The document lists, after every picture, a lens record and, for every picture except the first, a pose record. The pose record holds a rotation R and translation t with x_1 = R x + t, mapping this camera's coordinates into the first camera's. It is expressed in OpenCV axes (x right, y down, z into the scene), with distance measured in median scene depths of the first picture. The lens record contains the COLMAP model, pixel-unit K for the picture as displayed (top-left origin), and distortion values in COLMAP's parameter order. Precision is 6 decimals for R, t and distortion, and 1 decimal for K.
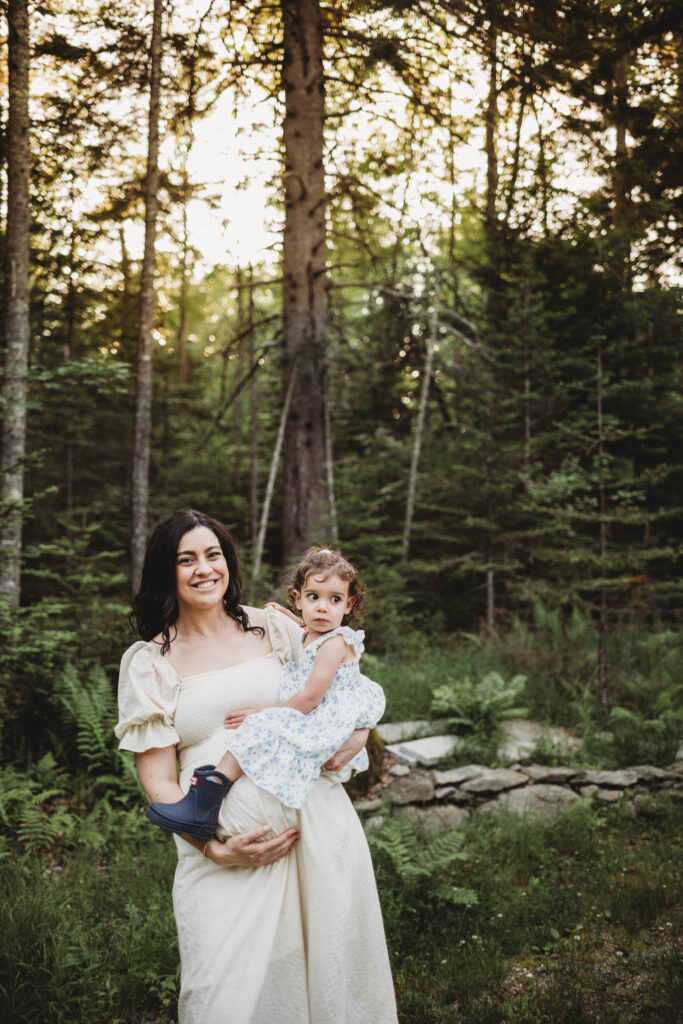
lens RADIAL K [[1010.5, 0, 341.5], [0, 1010.5, 512.0], [0, 0, 1]] dist [0.032729, 0.000157]
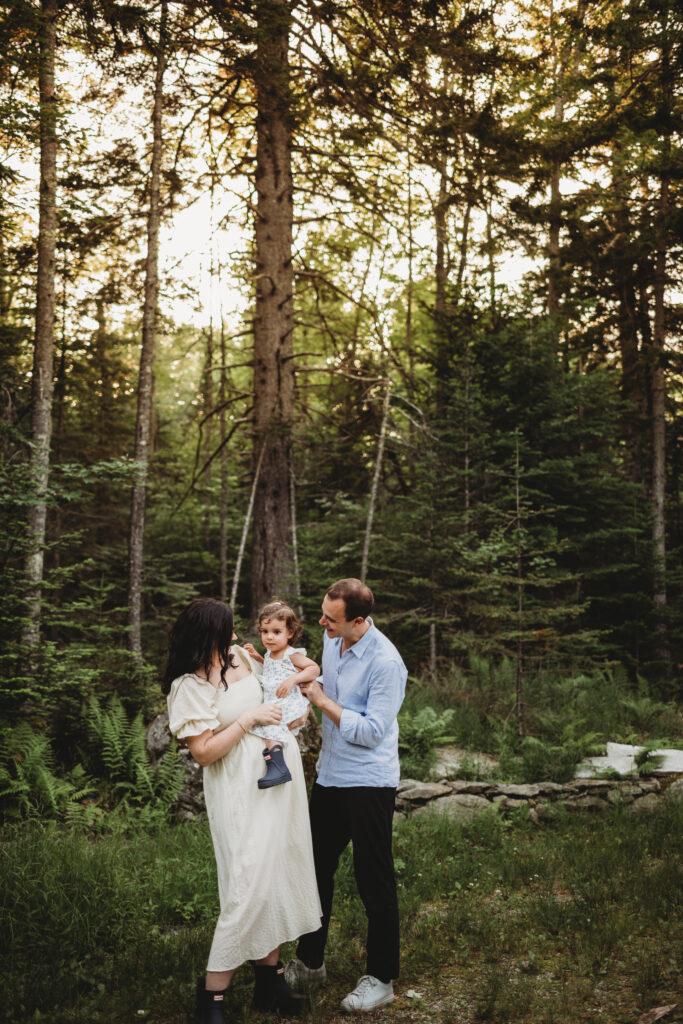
lens RADIAL K [[1010.5, 0, 341.5], [0, 1010.5, 512.0], [0, 0, 1]] dist [0.032729, 0.000157]
pose [[0.999139, 0.011215, 0.039946, -0.006362], [-0.009235, 0.998736, -0.049406, -0.015114], [-0.040450, 0.048995, 0.997980, -0.213480]]
